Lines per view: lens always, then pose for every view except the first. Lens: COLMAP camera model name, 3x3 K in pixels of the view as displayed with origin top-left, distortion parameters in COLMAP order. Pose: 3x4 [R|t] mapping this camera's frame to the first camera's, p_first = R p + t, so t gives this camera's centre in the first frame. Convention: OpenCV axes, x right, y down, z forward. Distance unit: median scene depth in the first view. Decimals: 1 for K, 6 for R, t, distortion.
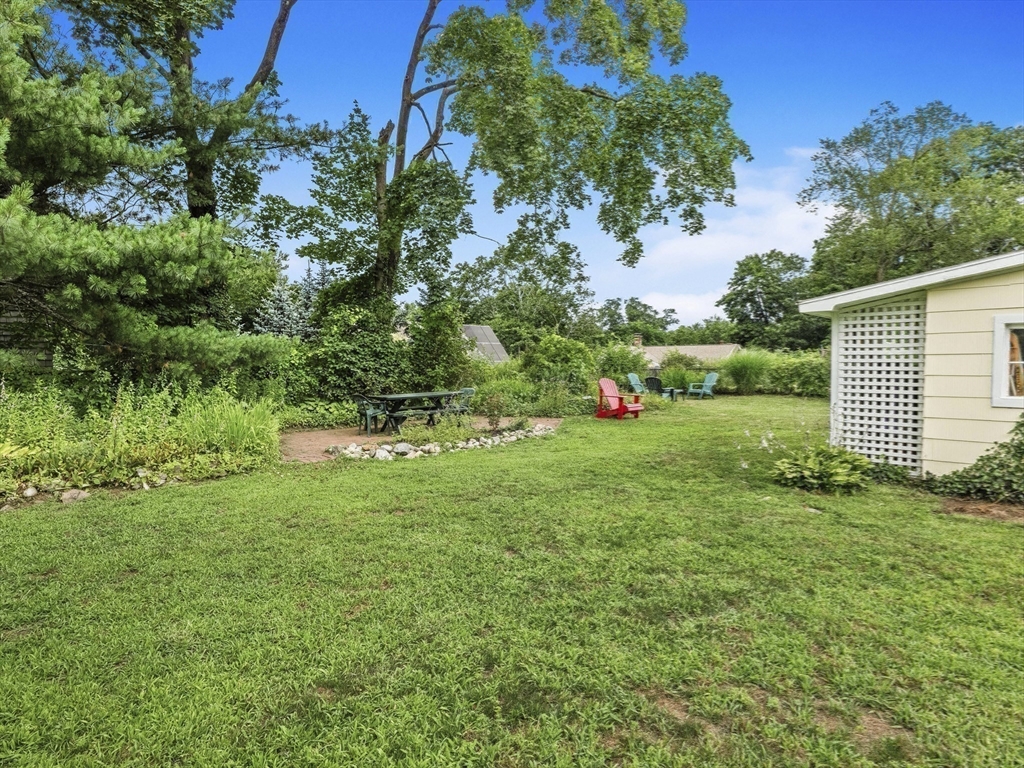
lens RADIAL K [[593.8, 0, 512.8], [0, 593.8, 382.5], [0, 0, 1]] dist [-0.004358, -0.000643]
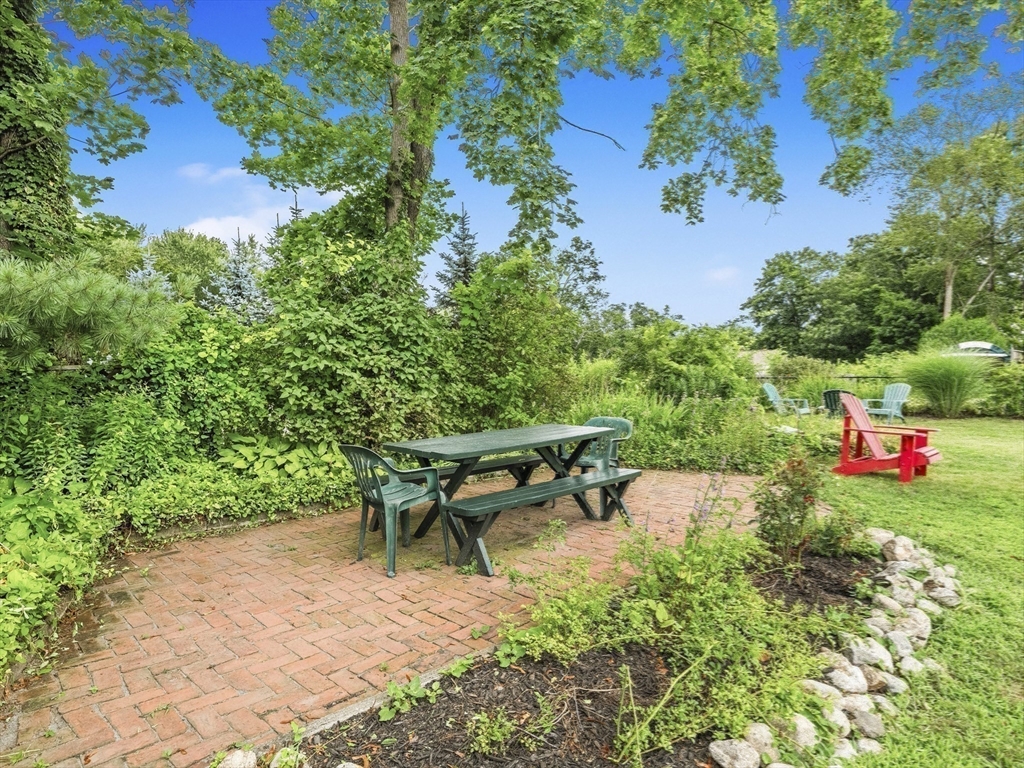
lens RADIAL K [[593.8, 0, 512.0], [0, 593.8, 387.4], [0, 0, 1]] dist [-0.004358, -0.000643]
pose [[0.999868, 0.004552, 0.015606, -0.035602], [-0.004458, 0.999972, -0.006064, -0.002099], [-0.015633, 0.005994, 0.999860, 0.132270]]
